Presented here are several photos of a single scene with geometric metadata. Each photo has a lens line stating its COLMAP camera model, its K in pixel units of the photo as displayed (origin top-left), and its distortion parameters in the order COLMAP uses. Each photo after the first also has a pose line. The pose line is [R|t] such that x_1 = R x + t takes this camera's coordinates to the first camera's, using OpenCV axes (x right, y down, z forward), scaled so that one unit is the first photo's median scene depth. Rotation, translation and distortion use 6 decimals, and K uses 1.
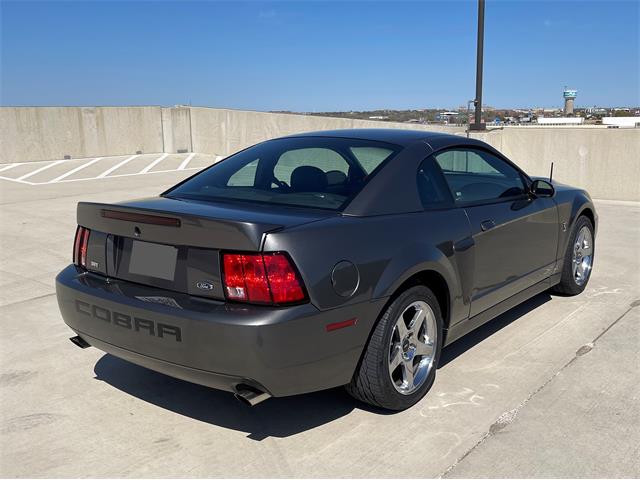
lens RADIAL K [[653.4, 0, 325.2], [0, 653.4, 243.2], [0, 0, 1]] dist [0.014820, 0.000000]
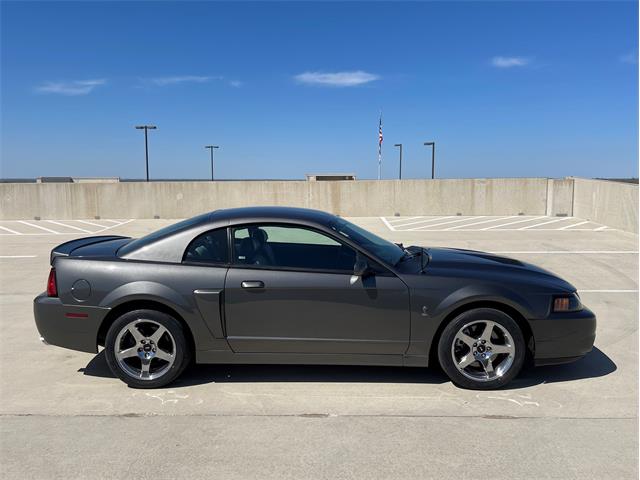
lens RADIAL K [[501.1, 0, 318.2], [0, 501.1, 237.1], [0, 0, 1]] dist [0.039320, -0.029558]
pose [[0.602573, 0.097066, -0.792139, 0.874702], [-0.159608, 0.987180, -0.000446, -0.112514], [0.781941, 0.126700, 0.610341, 0.381223]]
